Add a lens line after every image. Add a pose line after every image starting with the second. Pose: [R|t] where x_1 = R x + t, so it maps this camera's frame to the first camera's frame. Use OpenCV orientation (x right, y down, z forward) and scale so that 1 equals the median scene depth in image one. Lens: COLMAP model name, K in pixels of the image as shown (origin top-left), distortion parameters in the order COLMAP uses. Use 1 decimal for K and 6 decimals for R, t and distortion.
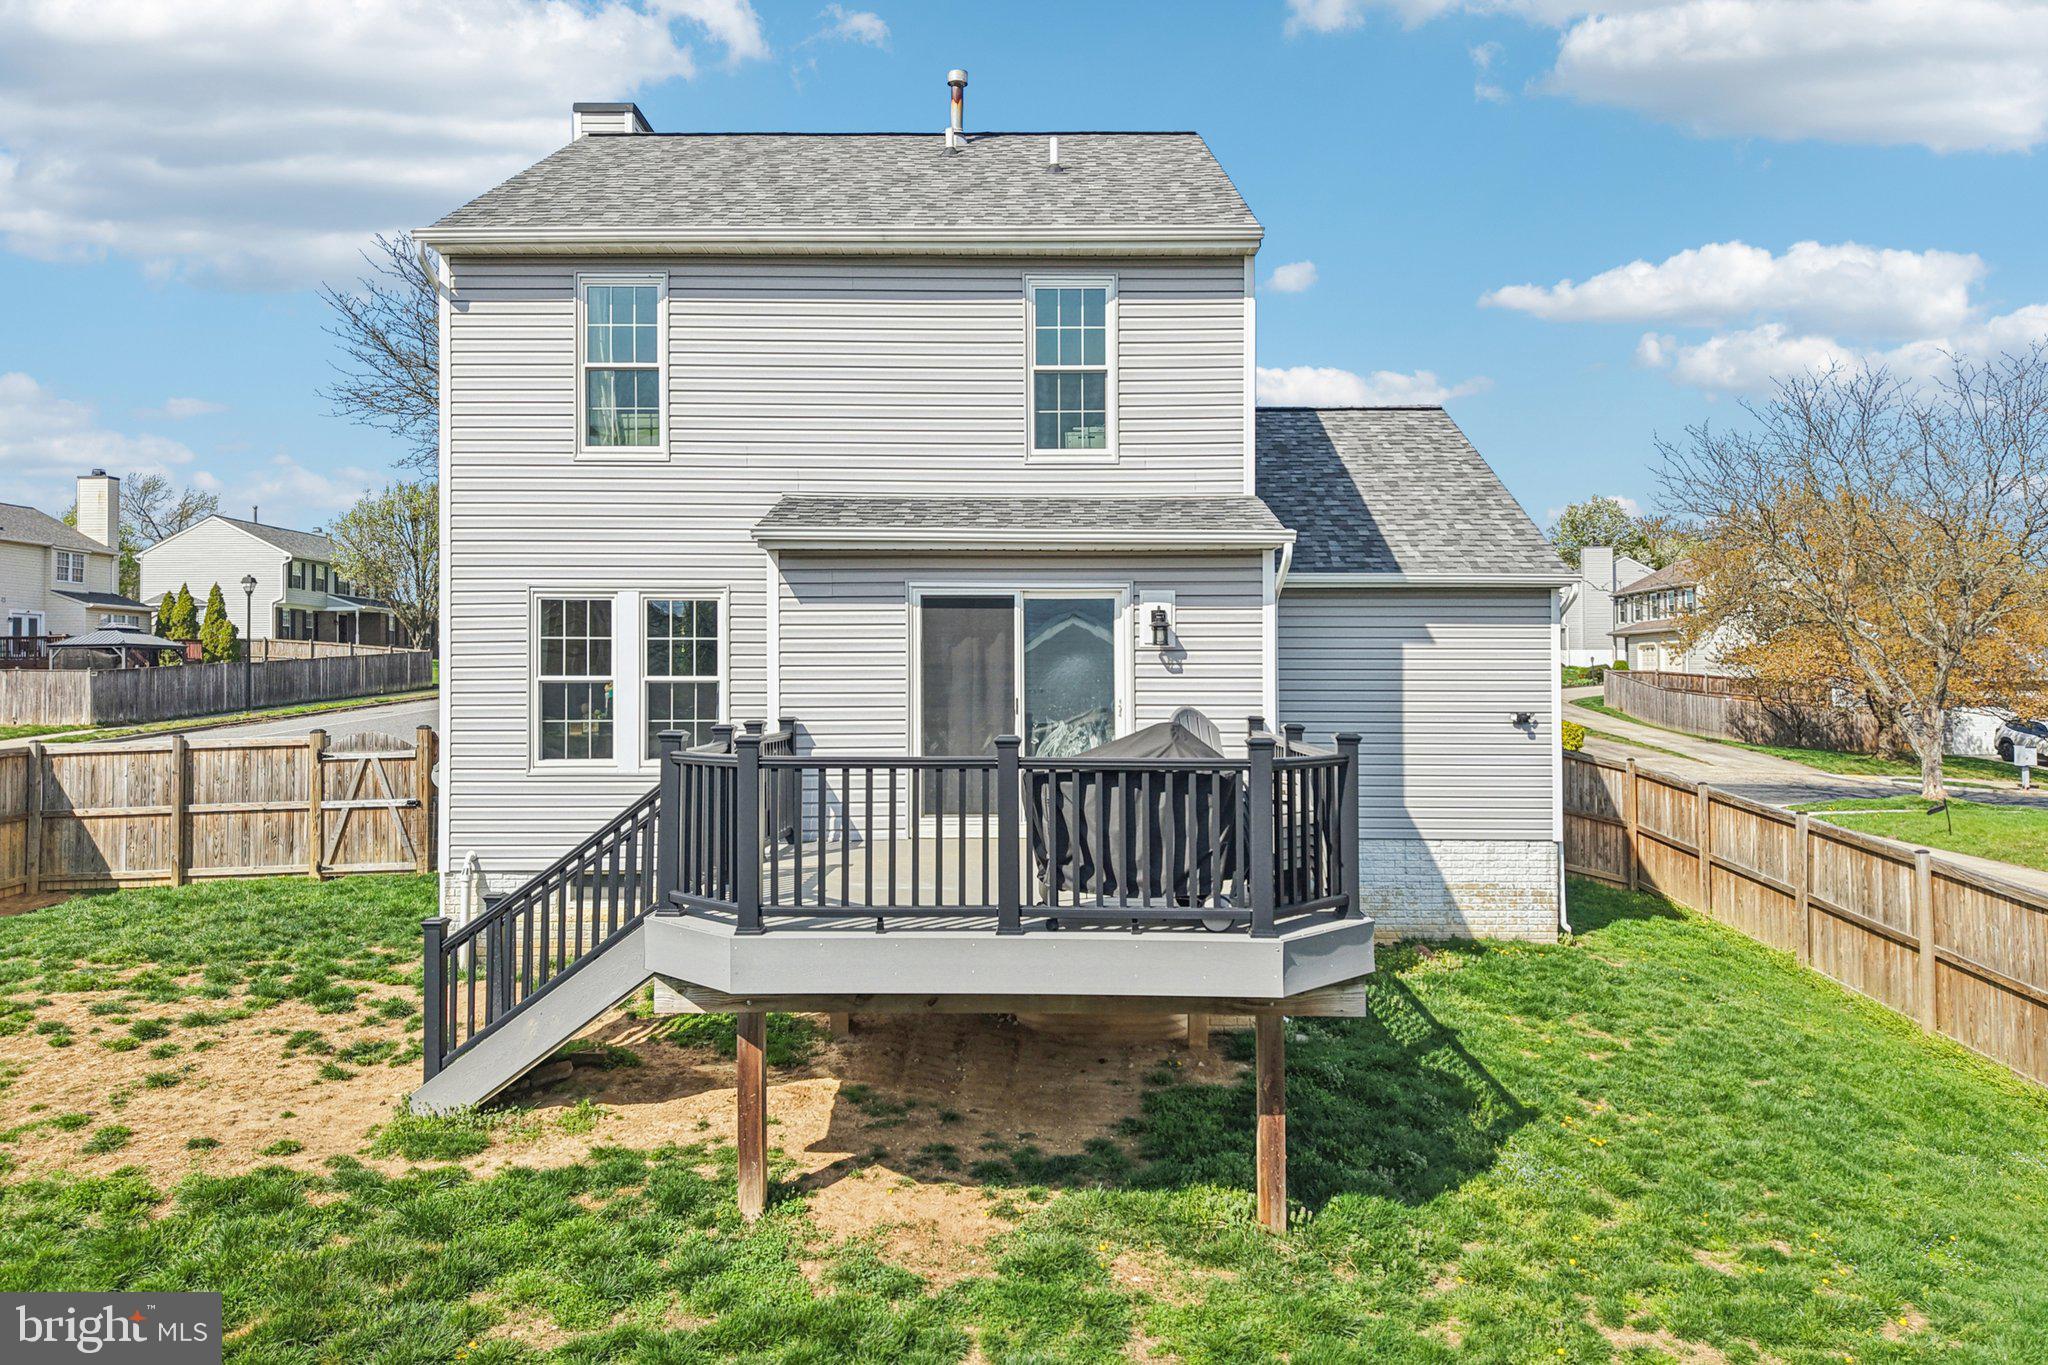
lens RADIAL K [[1388.5, 0, 1024.0], [0, 1388.5, 682.5], [0, 0, 1]] dist [0.037971, -0.048865]
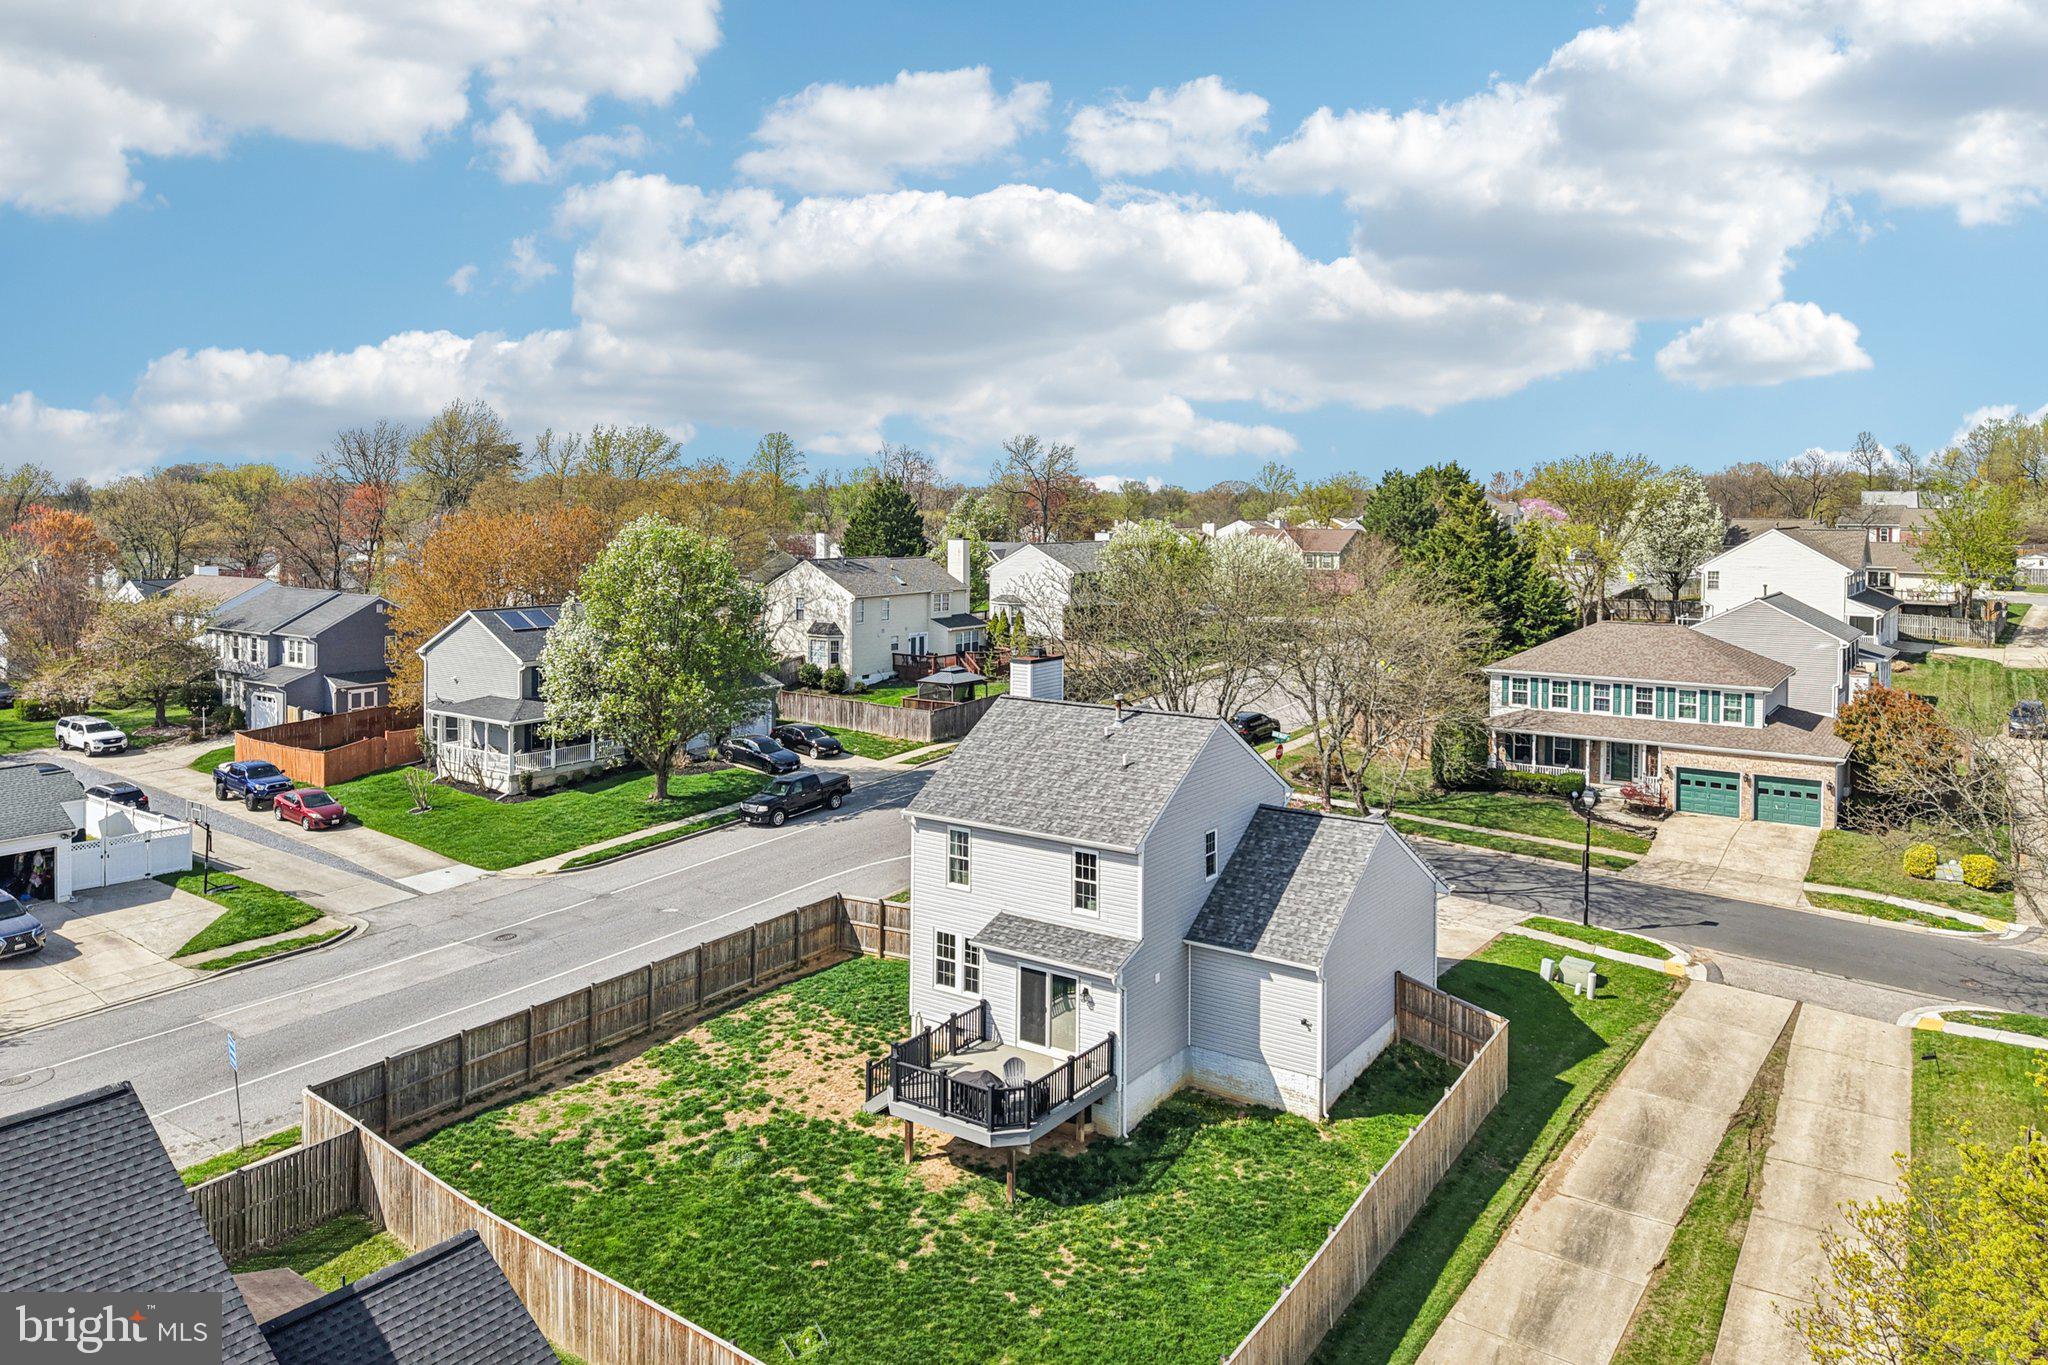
lens RADIAL K [[1438.0, 0, 1026.0], [0, 1438.0, 533.4], [0, 0, 1]] dist [0.080699, -0.156630]
pose [[0.824918, 0.020320, -0.564888, 1.576330], [-0.001543, 0.999431, 0.033698, -1.033255], [0.565251, -0.026926, 0.824479, -1.464116]]
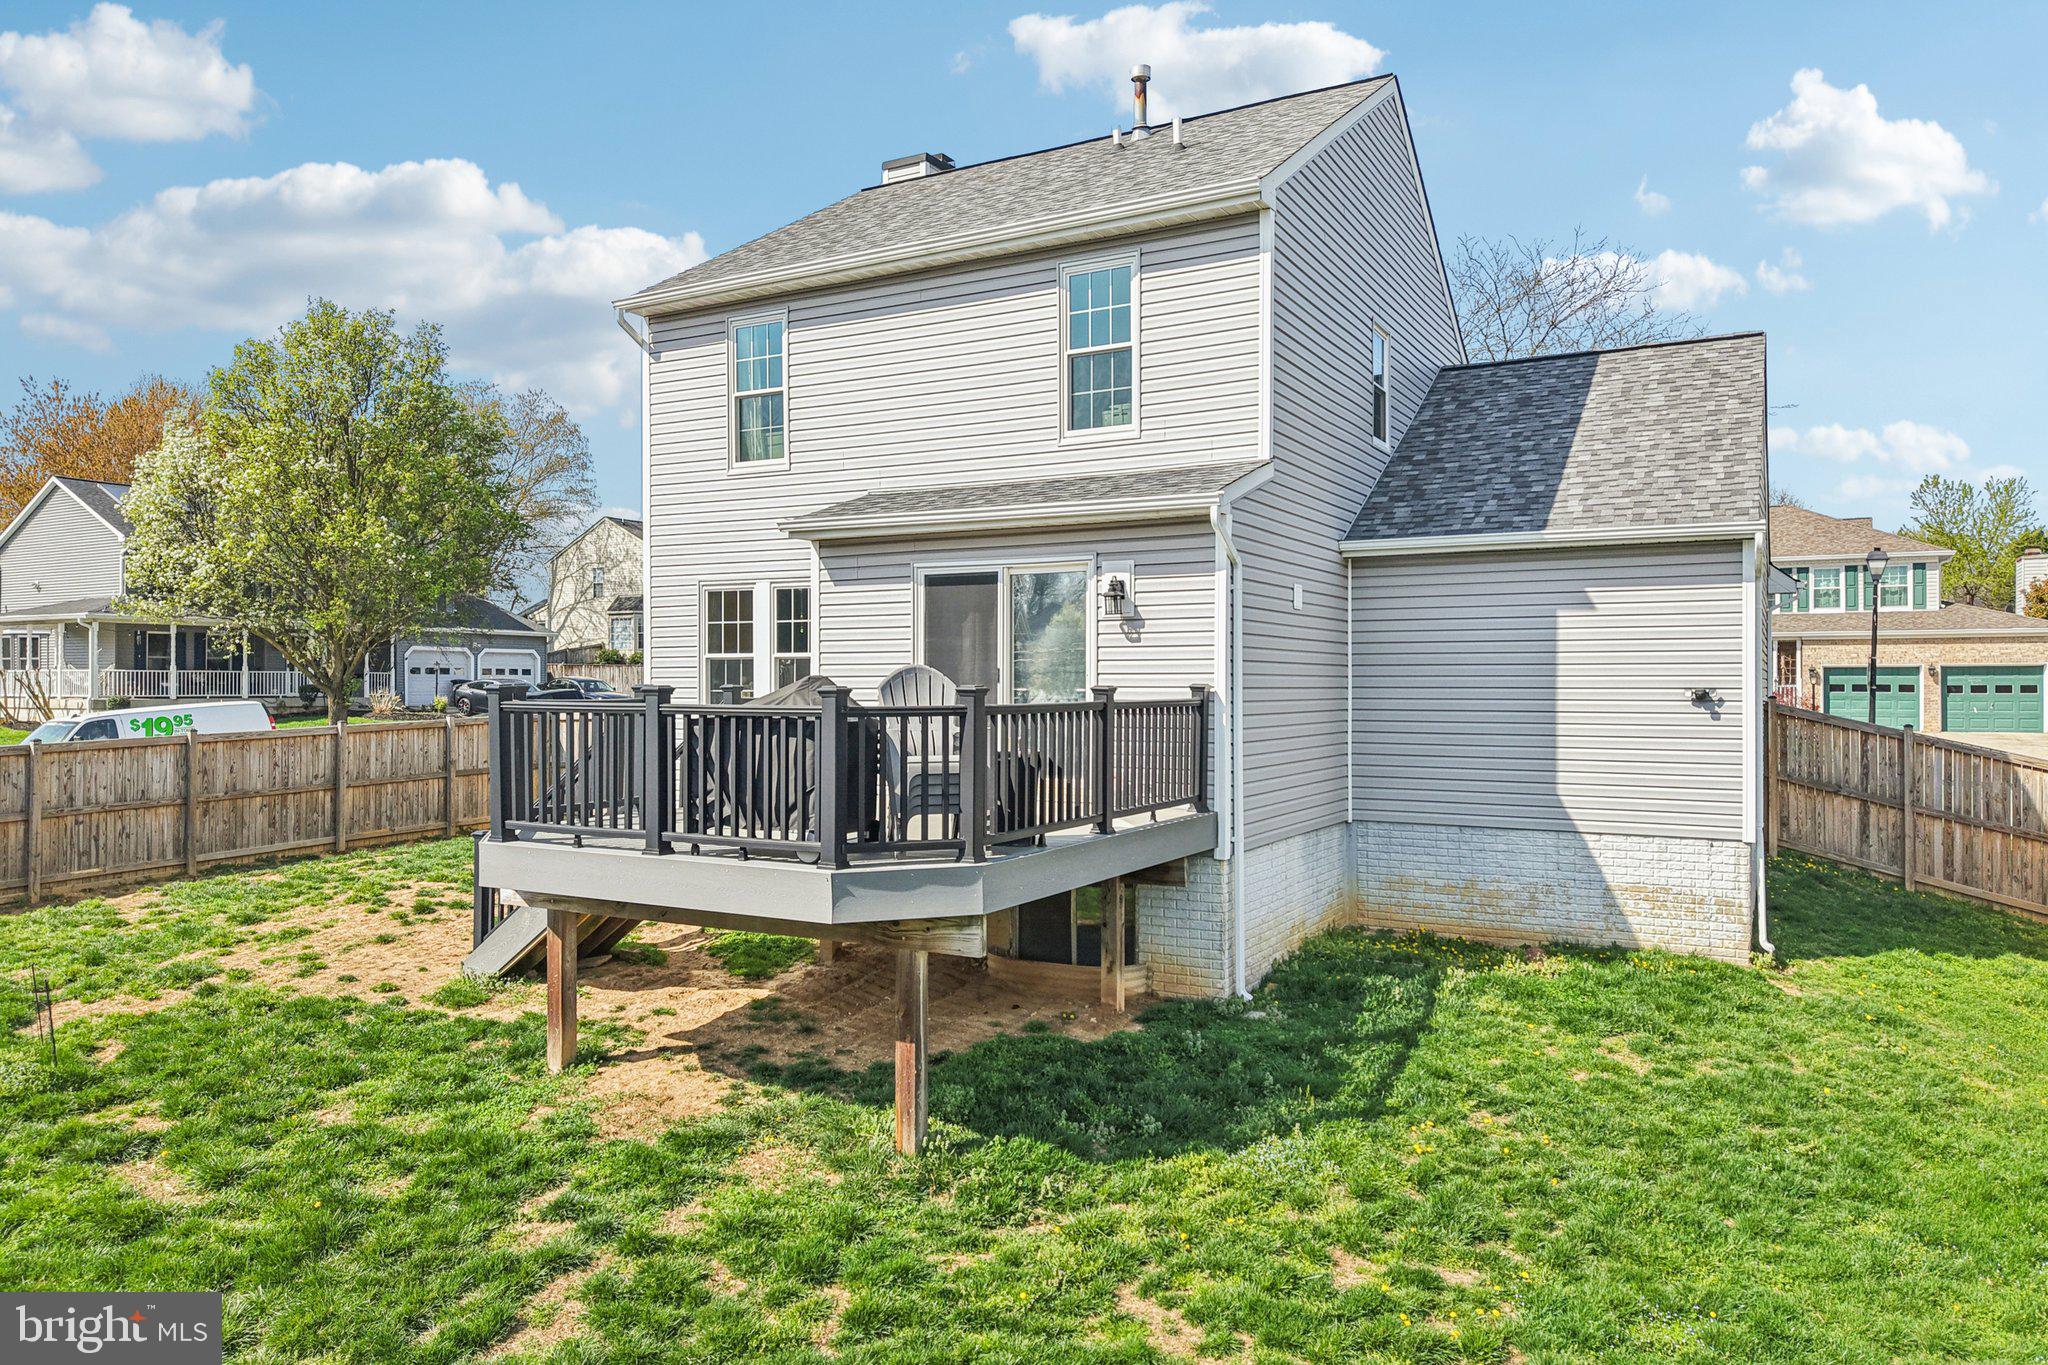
lens RADIAL K [[1370.0, 0, 1022.5], [0, 1370.0, 707.1], [0, 0, 1]] dist [0.040840, -0.051748]
pose [[0.876341, 0.007194, -0.481637, 0.476373], [0.000870, 0.999863, 0.016516, 0.022242], [0.481690, -0.014893, 0.876215, 0.078053]]
